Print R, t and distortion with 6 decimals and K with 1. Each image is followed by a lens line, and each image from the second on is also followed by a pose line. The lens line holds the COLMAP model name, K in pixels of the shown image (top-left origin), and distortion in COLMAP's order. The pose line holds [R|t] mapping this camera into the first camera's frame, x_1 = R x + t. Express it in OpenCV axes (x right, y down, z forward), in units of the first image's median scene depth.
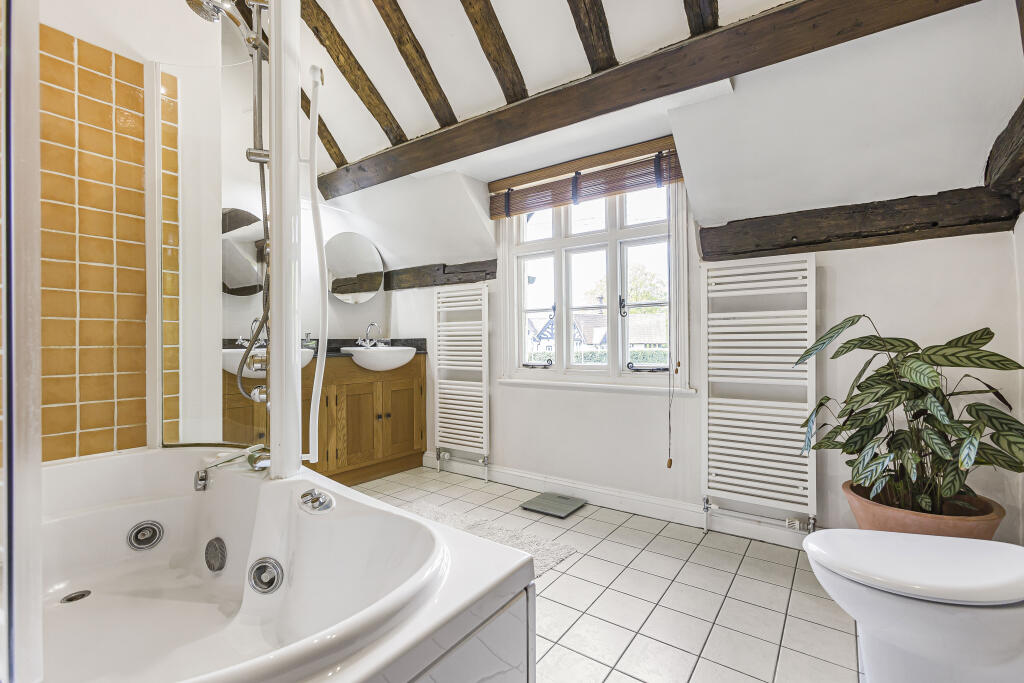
lens RADIAL K [[462.5, 0, 512.4], [0, 462.5, 342.5], [0, 0, 1]] dist [0.000236, -0.000253]
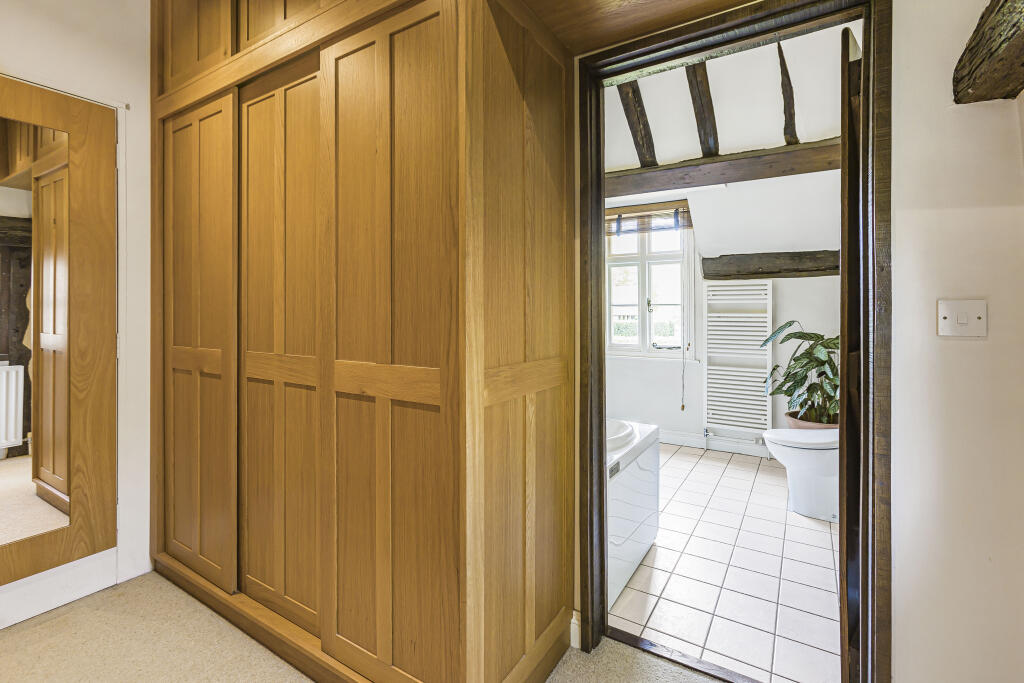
lens RADIAL K [[462.5, 0, 513.5], [0, 462.5, 311.2], [0, 0, 1]] dist [0.000236, -0.000253]
pose [[0.998420, 0.008162, 0.055600, -0.390278], [-0.007894, 0.999956, -0.005047, -0.065714], [-0.055639, 0.004600, 0.998440, -0.648813]]
